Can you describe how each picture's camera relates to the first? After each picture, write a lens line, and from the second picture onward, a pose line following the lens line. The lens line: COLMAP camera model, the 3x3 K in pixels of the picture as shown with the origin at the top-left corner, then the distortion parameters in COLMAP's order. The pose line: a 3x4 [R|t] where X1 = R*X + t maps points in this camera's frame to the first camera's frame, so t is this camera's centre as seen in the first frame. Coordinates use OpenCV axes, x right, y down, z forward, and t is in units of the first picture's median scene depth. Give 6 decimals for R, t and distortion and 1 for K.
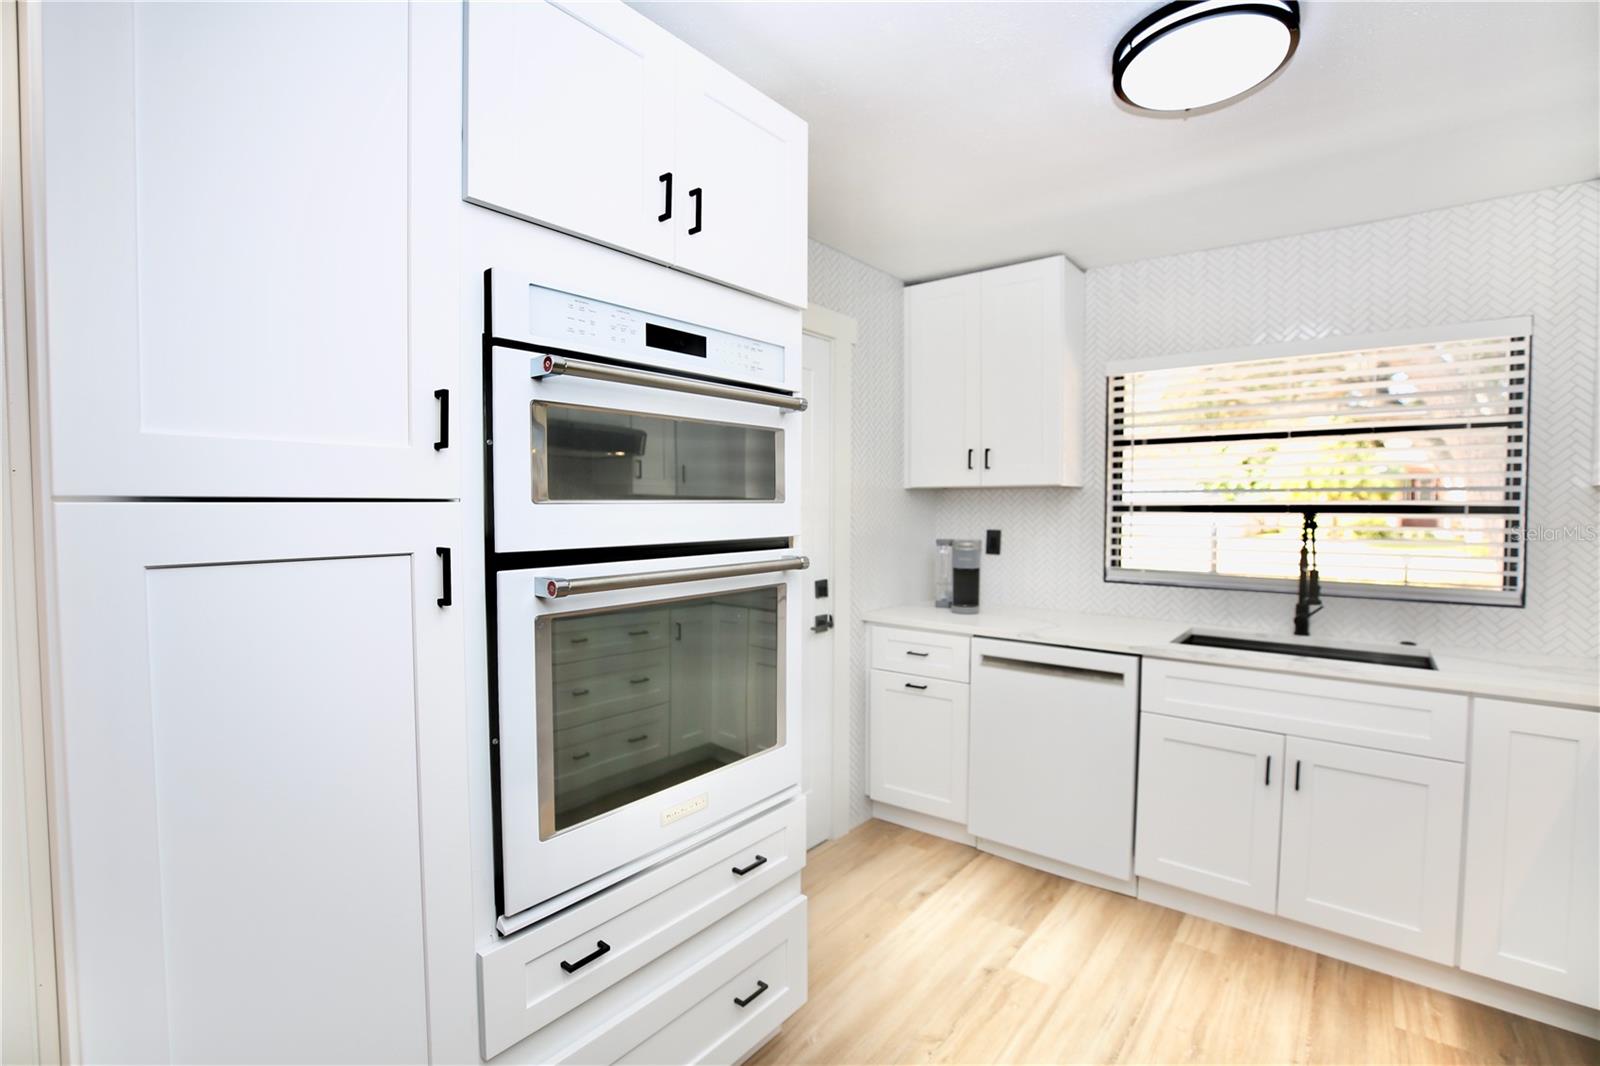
lens RADIAL K [[727.4, 0, 800.8], [0, 727.4, 533.6], [0, 0, 1]] dist [-0.017111, 0.001891]
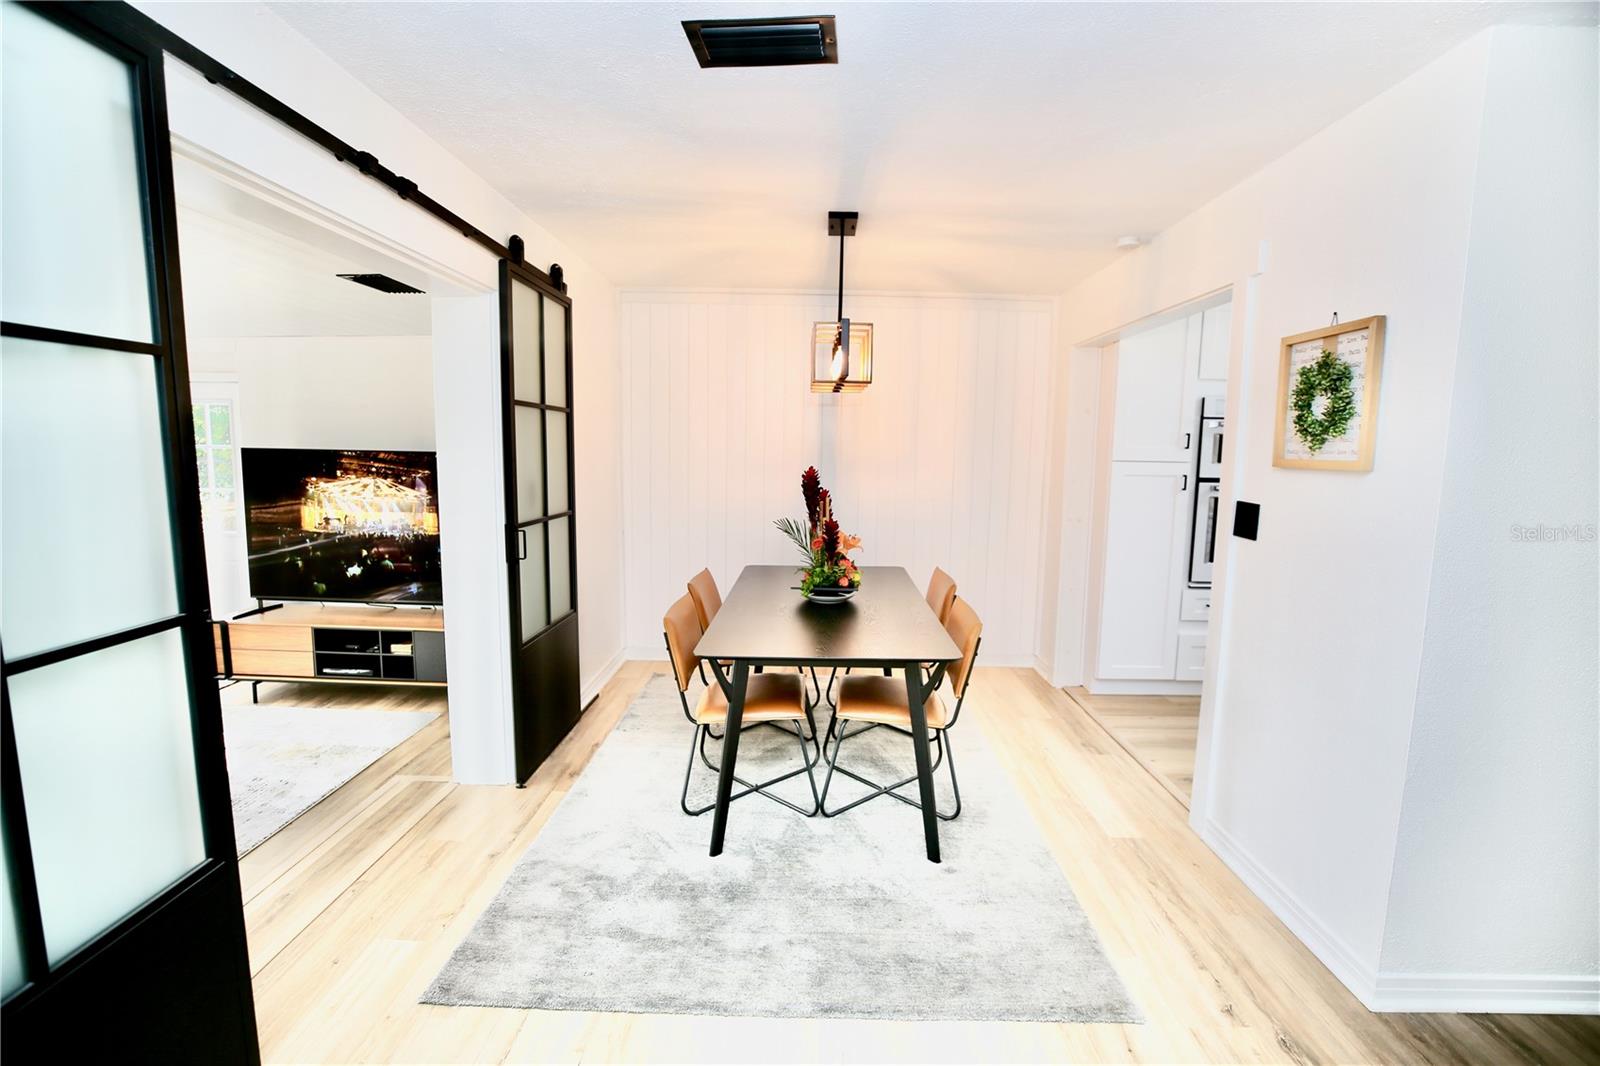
lens RADIAL K [[727.4, 0, 797.6], [0, 727.4, 539.2], [0, 0, 1]] dist [-0.017111, 0.001891]
pose [[0.591589, 0.105943, -0.799249, 1.263551], [-0.048938, 0.994220, 0.095564, 0.086140], [0.804753, -0.017421, 0.593354, -2.651962]]
